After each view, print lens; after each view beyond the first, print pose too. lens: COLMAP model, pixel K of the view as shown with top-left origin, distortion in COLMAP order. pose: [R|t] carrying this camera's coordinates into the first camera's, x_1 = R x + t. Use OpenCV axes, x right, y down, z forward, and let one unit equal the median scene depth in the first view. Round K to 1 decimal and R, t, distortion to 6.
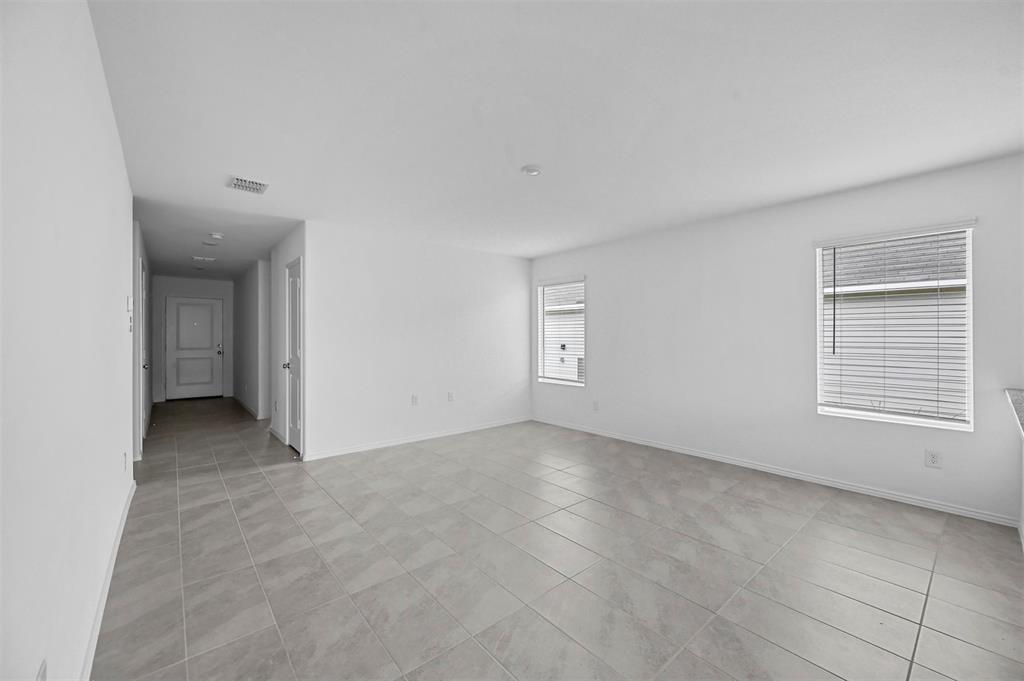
lens RADIAL K [[406.8, 0, 515.7], [0, 406.8, 338.6], [0, 0, 1]] dist [0.000464, 0.000121]
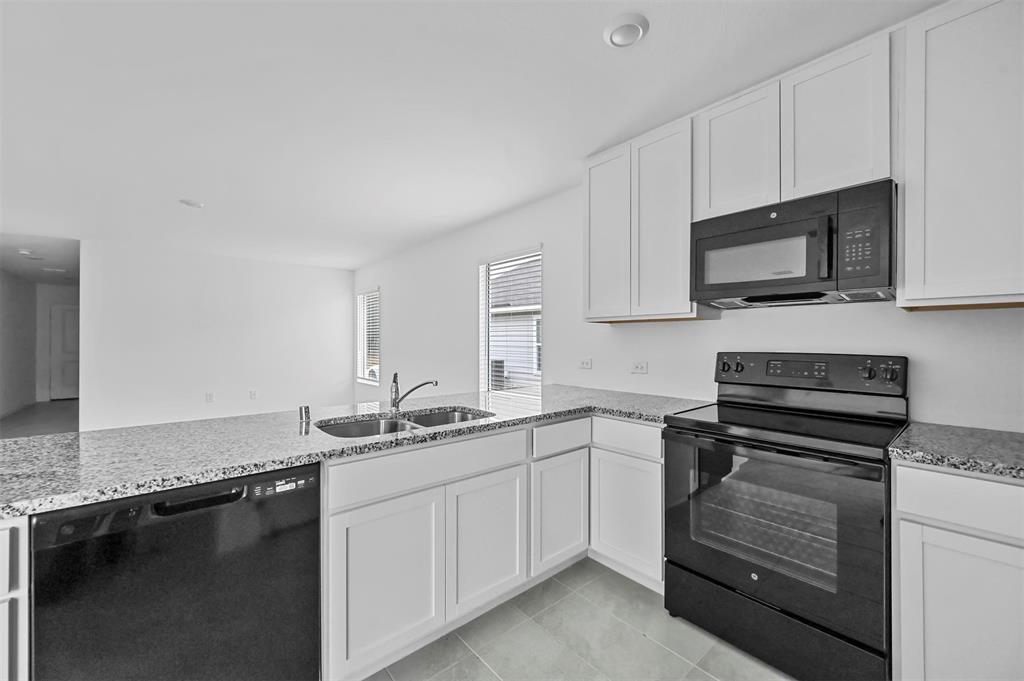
lens RADIAL K [[406.8, 0, 506.7], [0, 406.8, 343.6], [0, 0, 1]] dist [0.000464, 0.000121]
pose [[0.999969, -0.004550, -0.006376, 0.834819], [0.004617, 0.999934, 0.010539, -0.008949], [0.006328, -0.010568, 0.999924, -0.163396]]
